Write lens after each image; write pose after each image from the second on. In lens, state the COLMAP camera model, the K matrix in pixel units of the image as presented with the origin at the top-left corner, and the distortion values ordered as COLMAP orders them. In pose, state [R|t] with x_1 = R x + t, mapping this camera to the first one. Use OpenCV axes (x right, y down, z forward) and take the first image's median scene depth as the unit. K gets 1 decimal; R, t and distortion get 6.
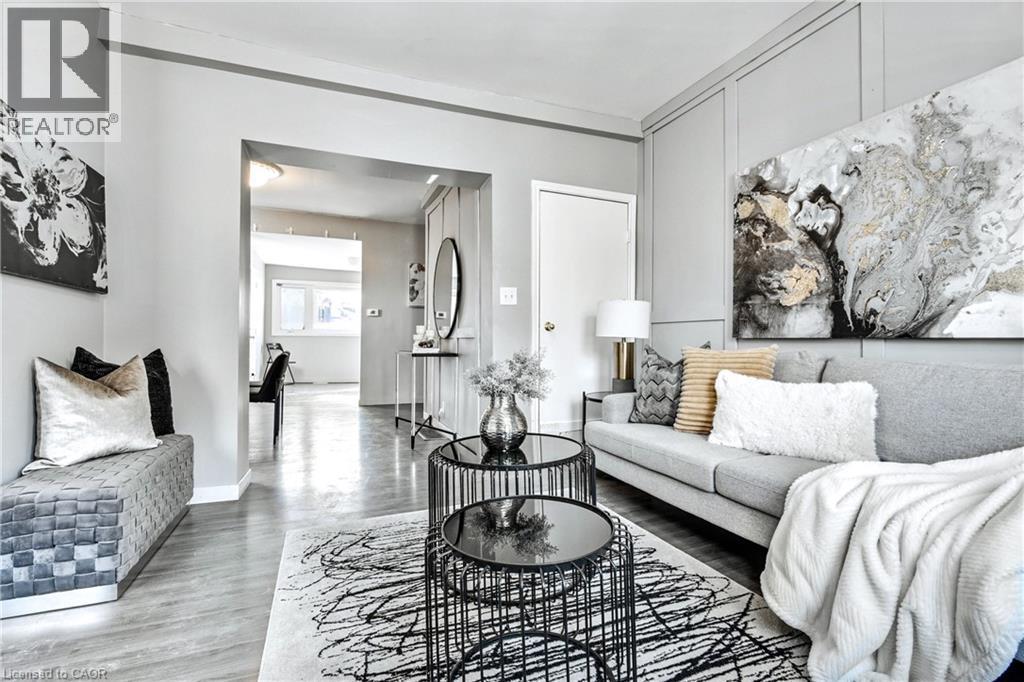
lens RADIAL K [[456.8, 0, 512.4], [0, 456.8, 334.3], [0, 0, 1]] dist [-0.000591, 0.000537]
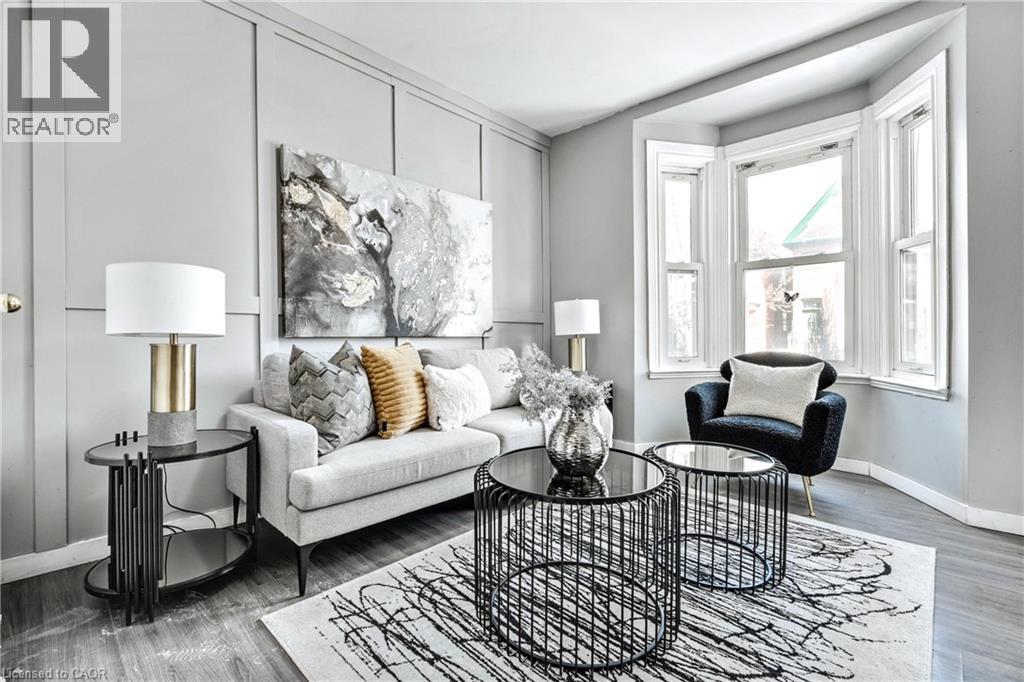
lens RADIAL K [[456.8, 0, 513.7], [0, 456.8, 338.9], [0, 0, 1]] dist [-0.000591, 0.000537]
pose [[-0.406907, -0.000865, 0.913469, -0.561204], [-0.003514, 0.999994, -0.000618, 0.012651], [-0.913463, -0.003461, -0.406908, 1.137585]]
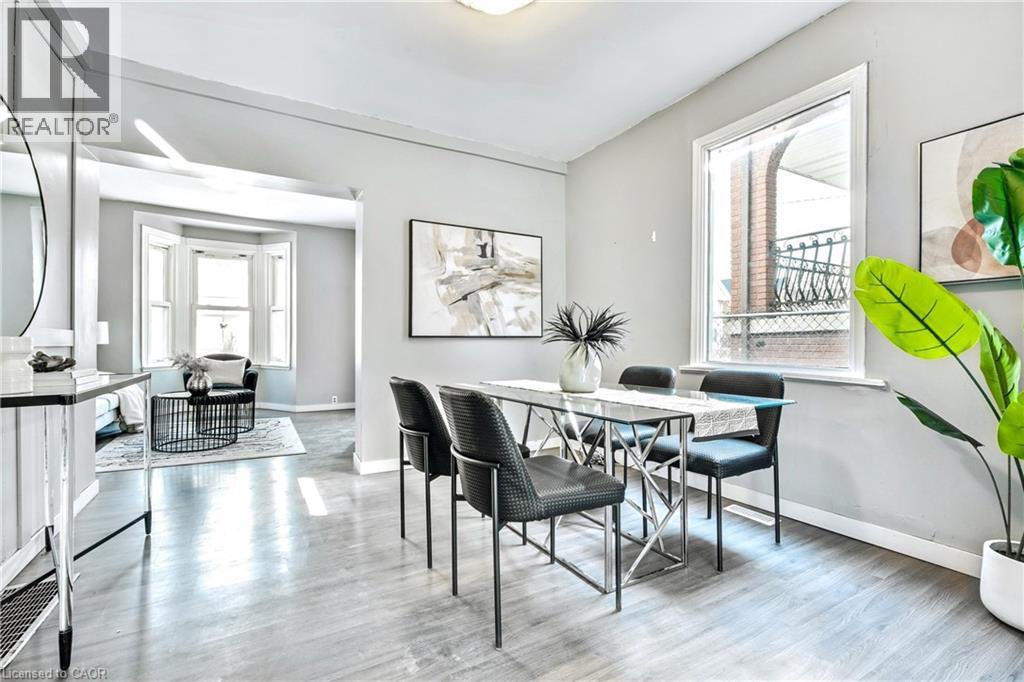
lens RADIAL K [[456.8, 0, 513.8], [0, 456.8, 340.9], [0, 0, 1]] dist [-0.000591, 0.000537]
pose [[-0.992563, -0.004826, -0.121639, -1.882638], [-0.002656, 0.999835, -0.017993, 0.017496], [0.121706, -0.017536, -0.992411, 5.640478]]
